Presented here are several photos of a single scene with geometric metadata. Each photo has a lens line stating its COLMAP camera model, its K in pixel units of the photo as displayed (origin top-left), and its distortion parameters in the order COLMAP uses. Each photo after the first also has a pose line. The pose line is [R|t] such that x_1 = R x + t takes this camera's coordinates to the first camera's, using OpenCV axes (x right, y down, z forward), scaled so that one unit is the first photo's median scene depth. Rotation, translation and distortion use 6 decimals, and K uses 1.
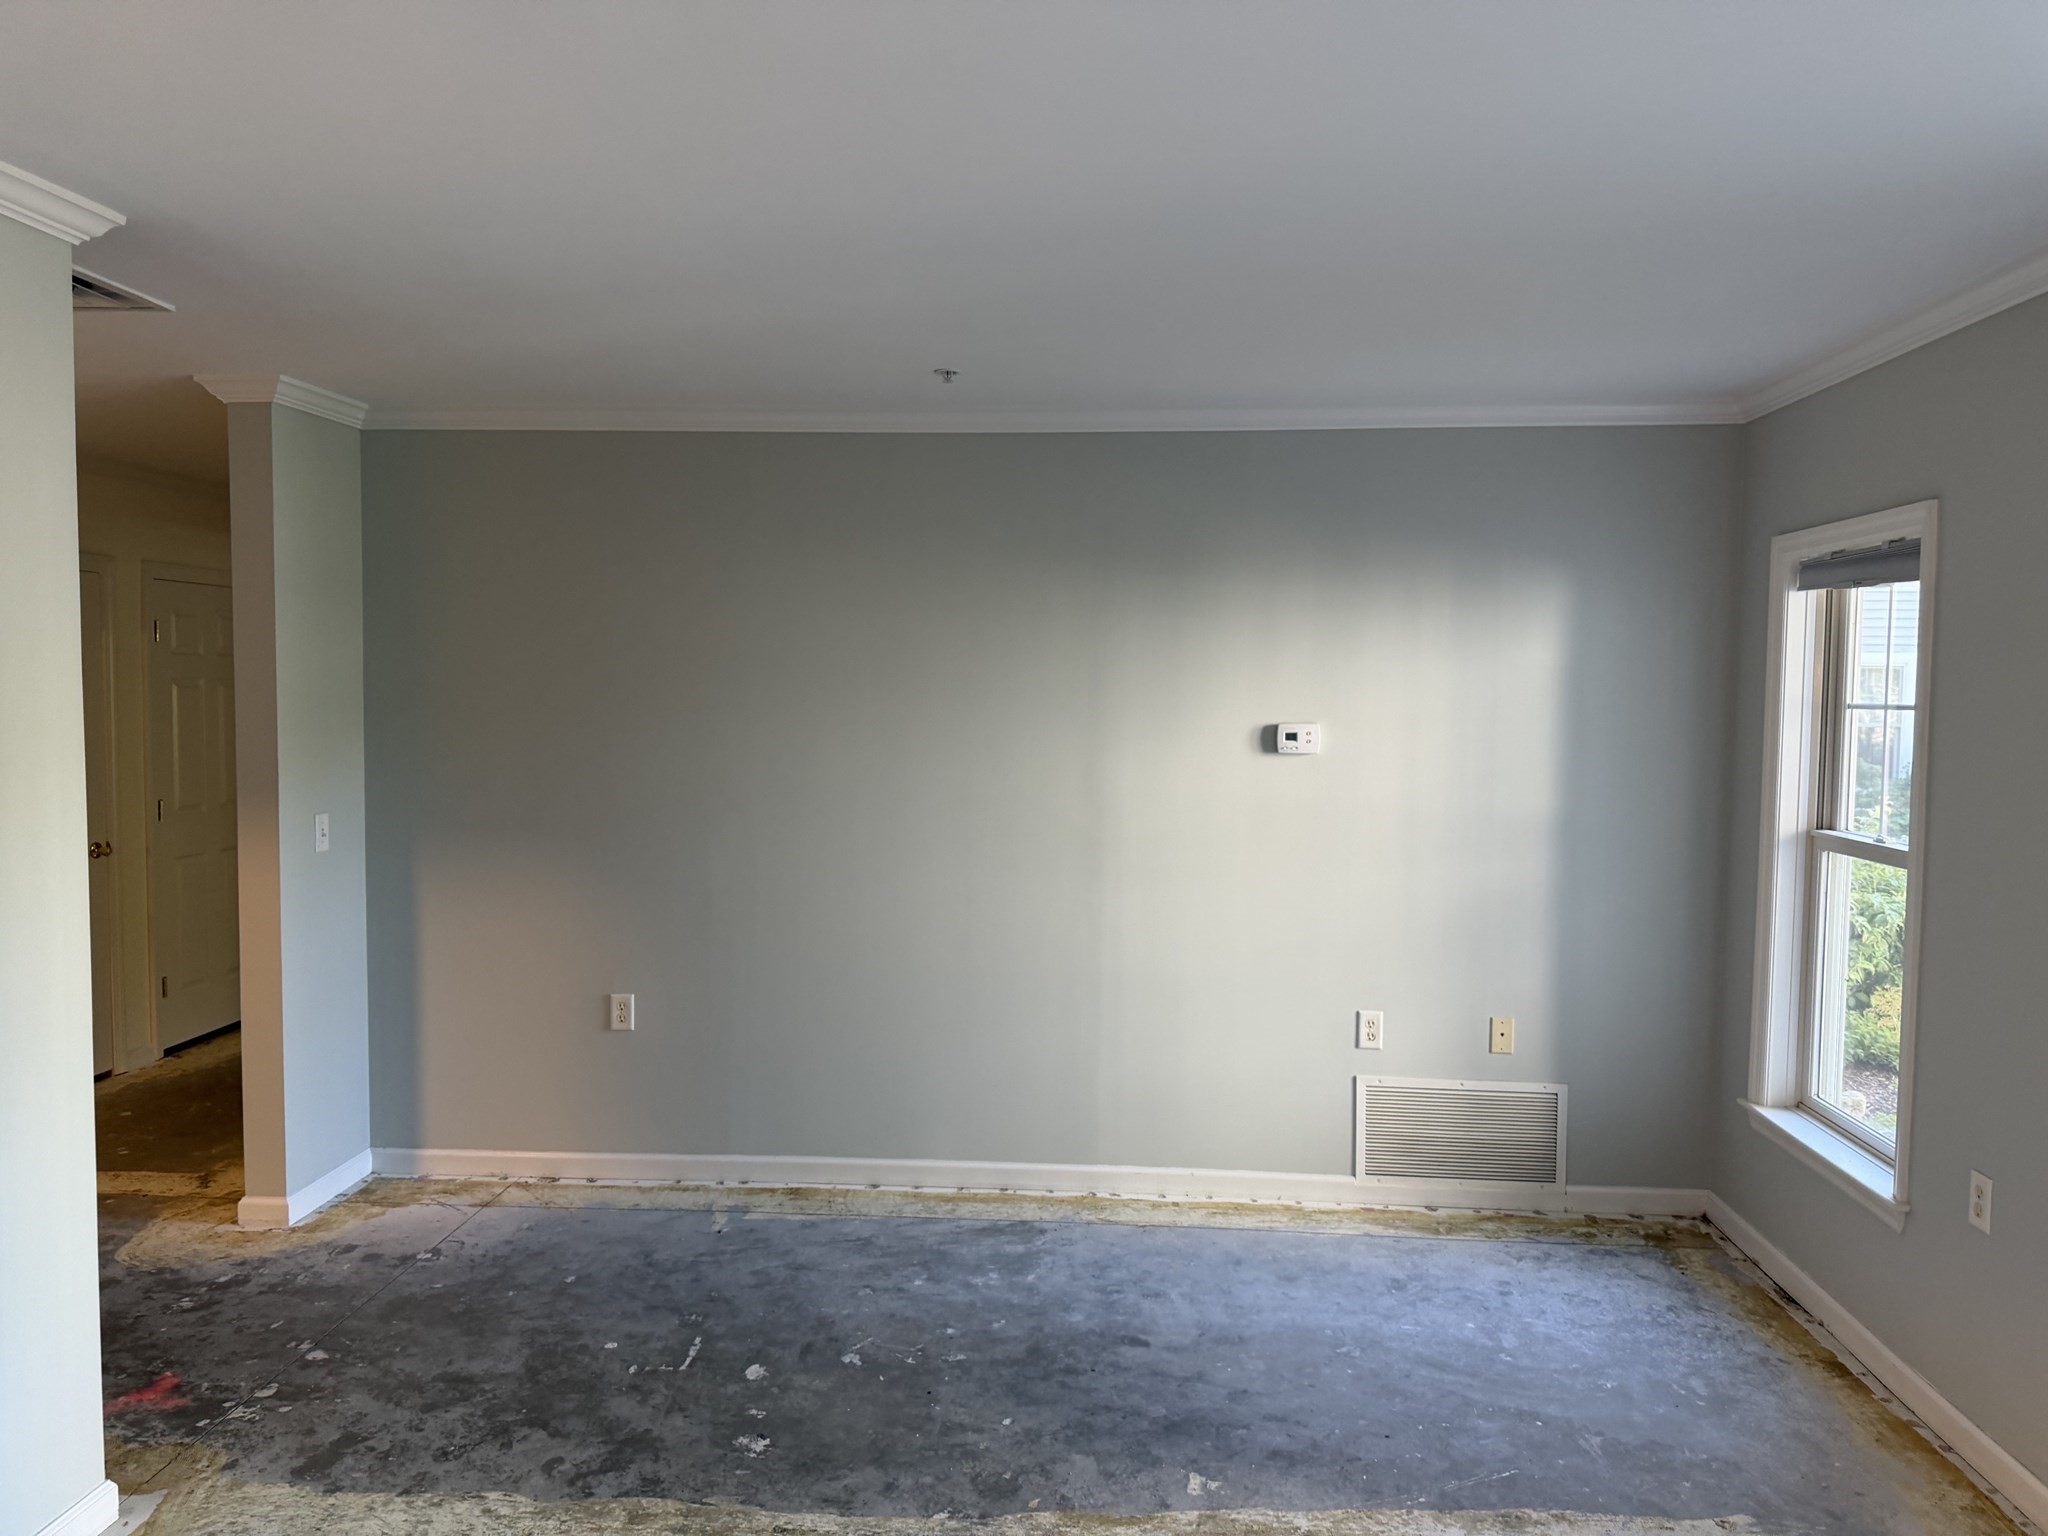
lens RADIAL K [[1462.9, 0, 1024.0], [0, 1462.9, 768.0], [0, 0, 1]] dist [0.066255, -0.076858]
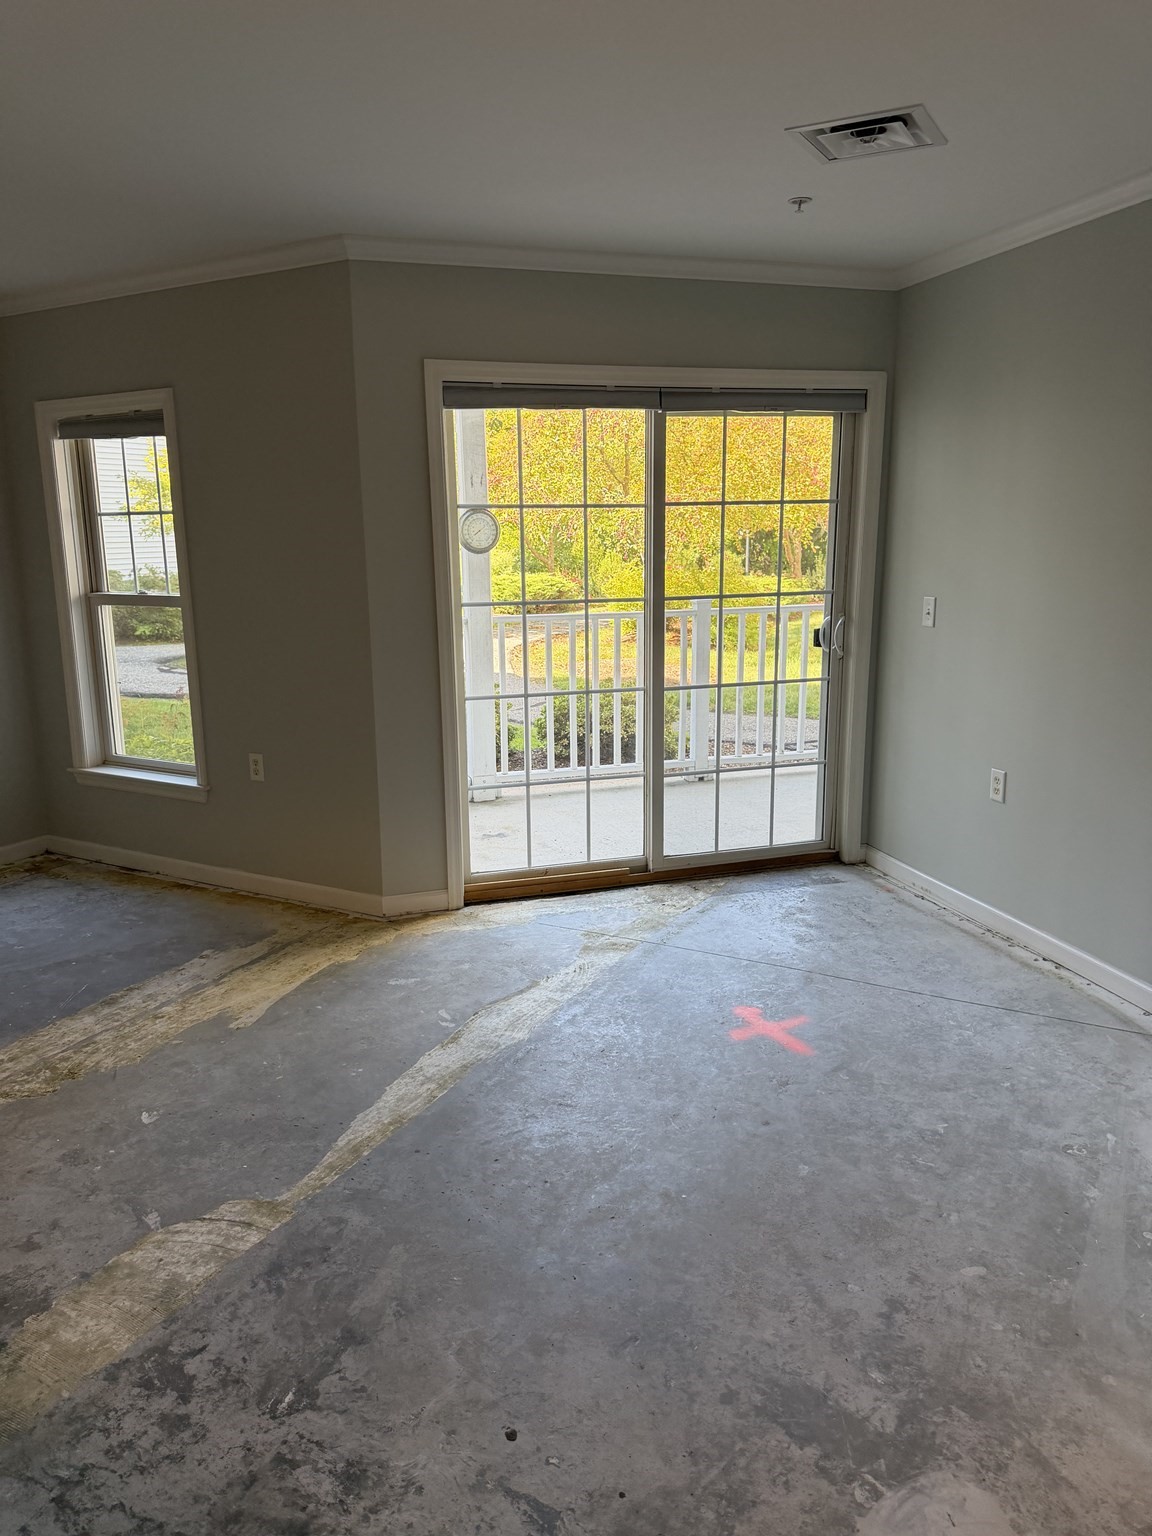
lens RADIAL K [[1097.2, 0, 576.0], [0, 1097.2, 768.0], [0, 0, 1]] dist [0.066255, -0.076858]
pose [[0.429451, -0.215047, 0.877113, -0.348476], [0.076279, 0.976402, 0.202043, 0.024446], [-0.899863, -0.019862, 0.435720, -0.014418]]
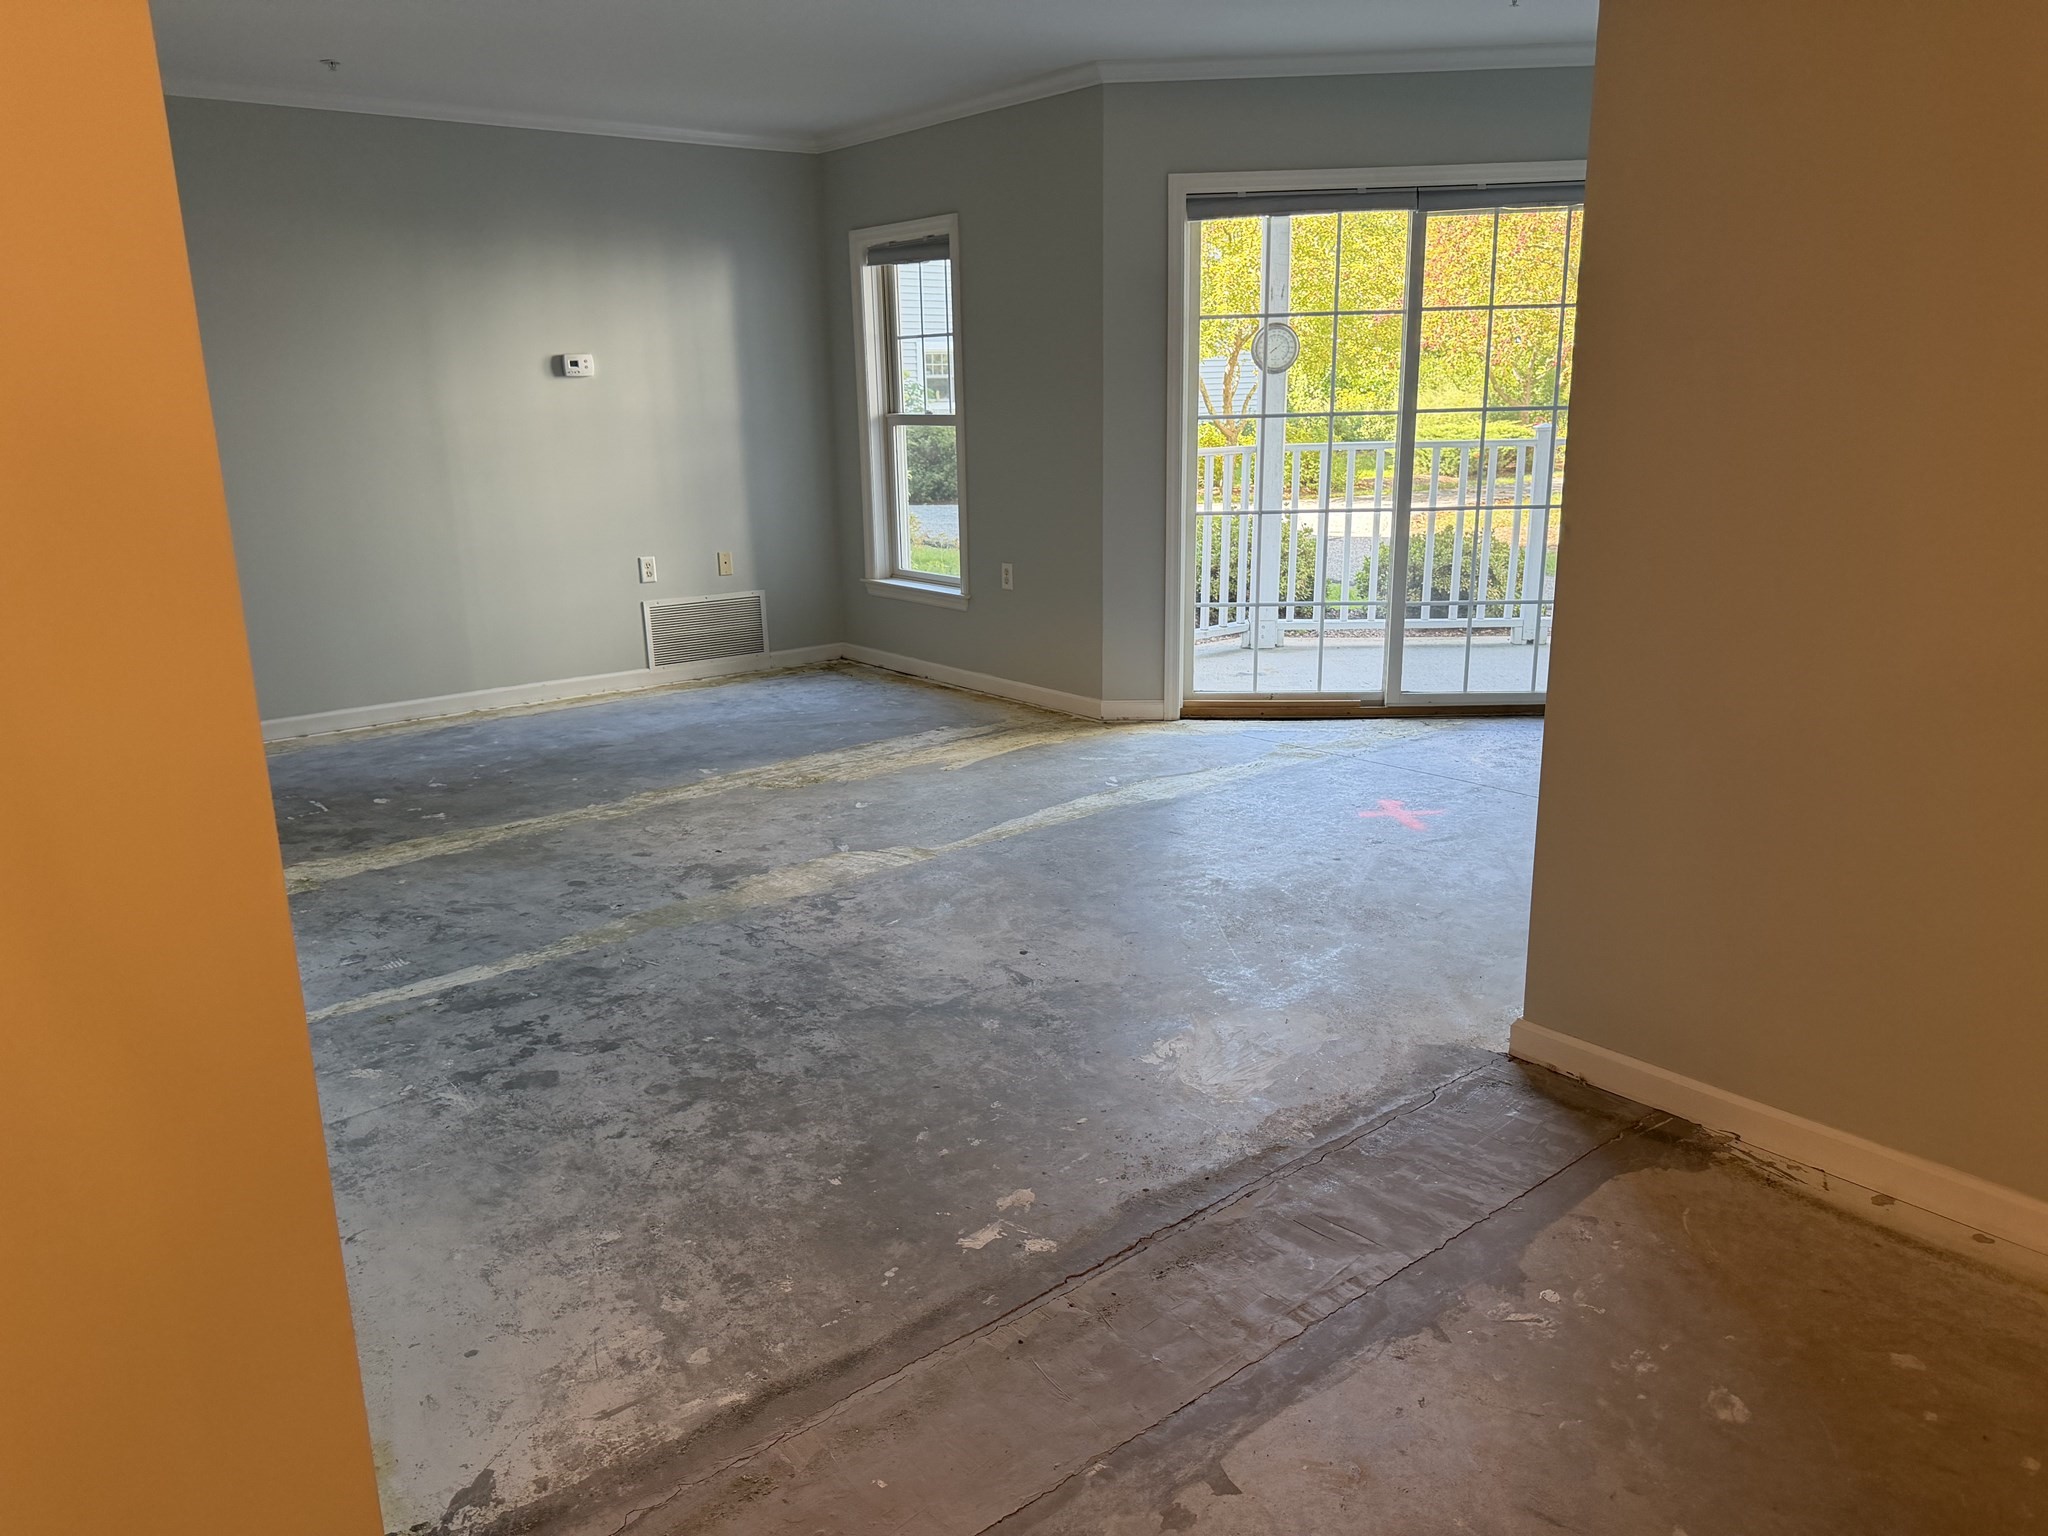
lens RADIAL K [[1430.4, 0, 1024.0], [0, 1430.4, 768.0], [0, 0, 1]] dist [0.235303, -0.430986]
pose [[0.730620, -0.199628, 0.652949, -0.561515], [0.068947, 0.972987, 0.220326, 0.084105], [-0.679294, -0.115956, 0.724648, -0.412161]]
